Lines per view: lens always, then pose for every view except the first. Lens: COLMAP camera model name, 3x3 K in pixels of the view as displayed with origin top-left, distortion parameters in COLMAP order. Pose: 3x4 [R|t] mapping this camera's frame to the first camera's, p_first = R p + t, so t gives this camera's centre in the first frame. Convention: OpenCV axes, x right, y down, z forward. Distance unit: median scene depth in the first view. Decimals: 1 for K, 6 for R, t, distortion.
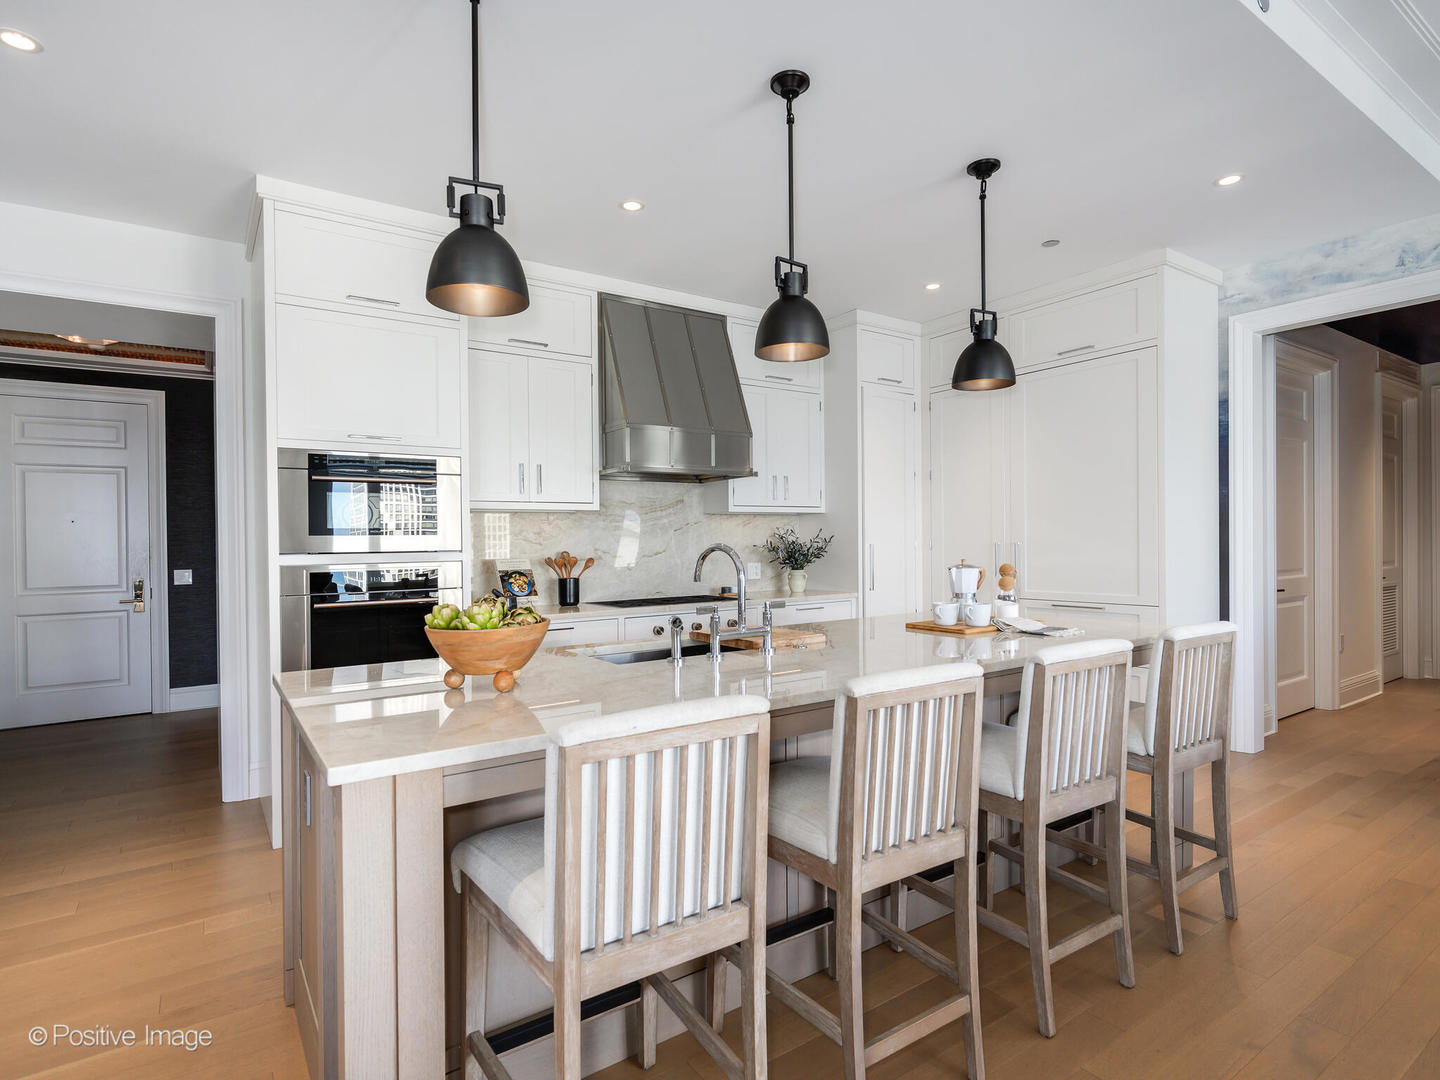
lens RADIAL K [[748.5, 0, 735.5], [0, 748.5, 535.4], [0, 0, 1]] dist [0.001445, 0.001277]
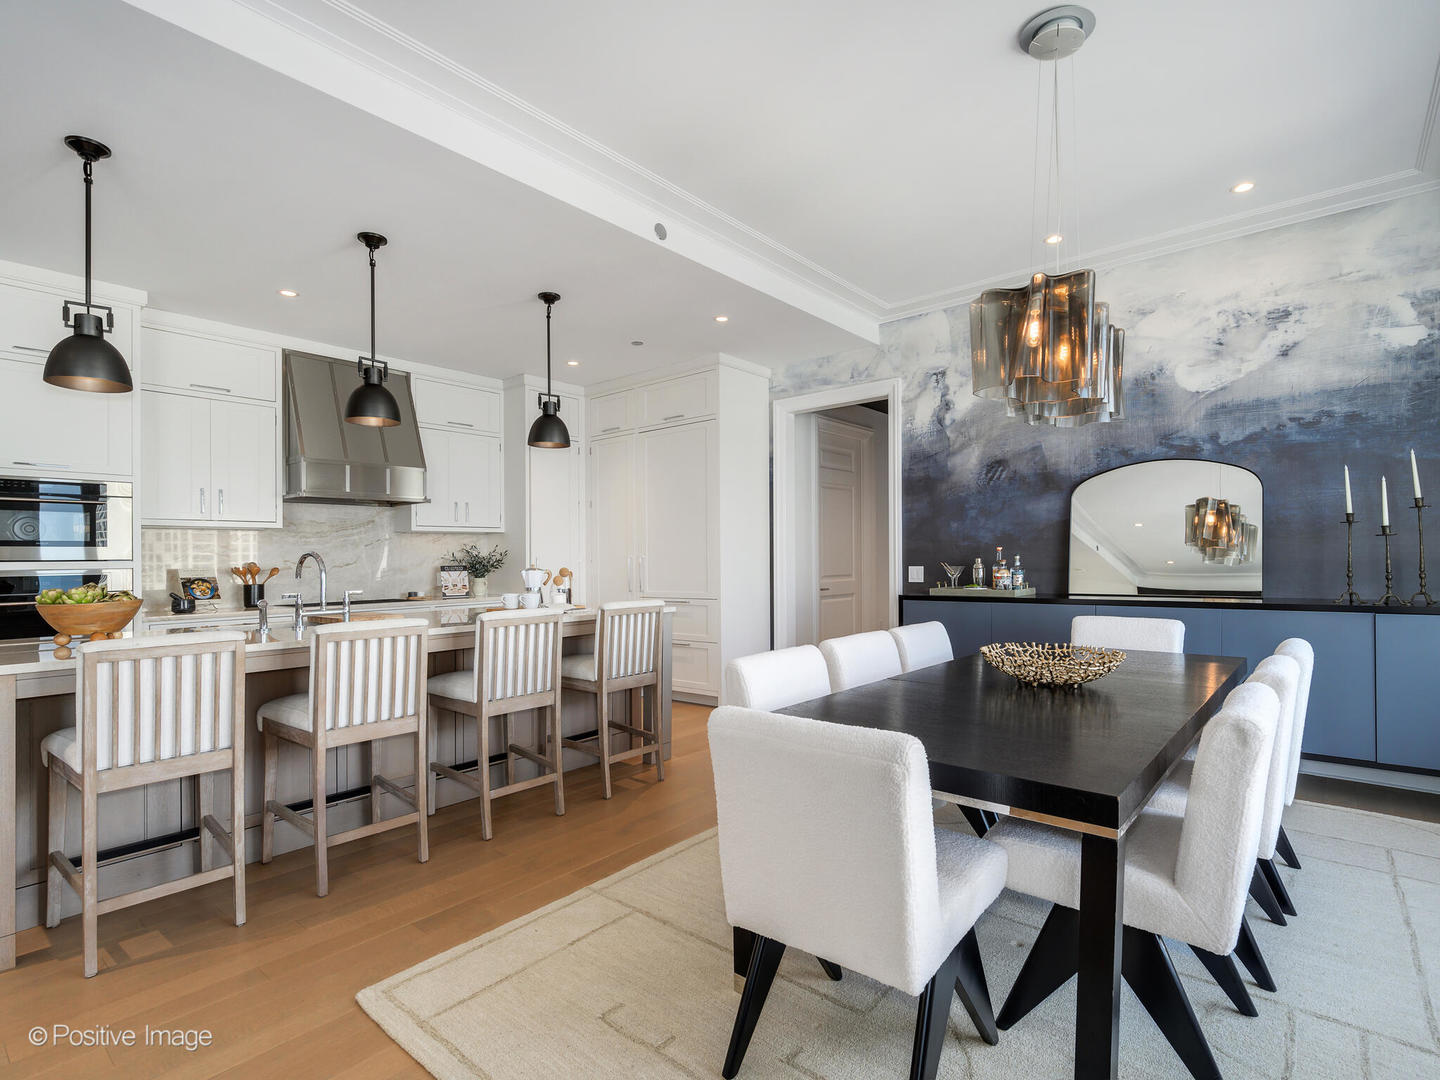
lens RADIAL K [[703.0, 0, 736.9], [0, 703.0, 549.4], [0, 0, 1]] dist [-0.000470, 0.000248]
pose [[0.964192, 0.004818, 0.265162, 0.242430], [-0.002688, 0.999961, -0.008397, 0.009174], [-0.265192, 0.007384, 0.964167, -0.312499]]
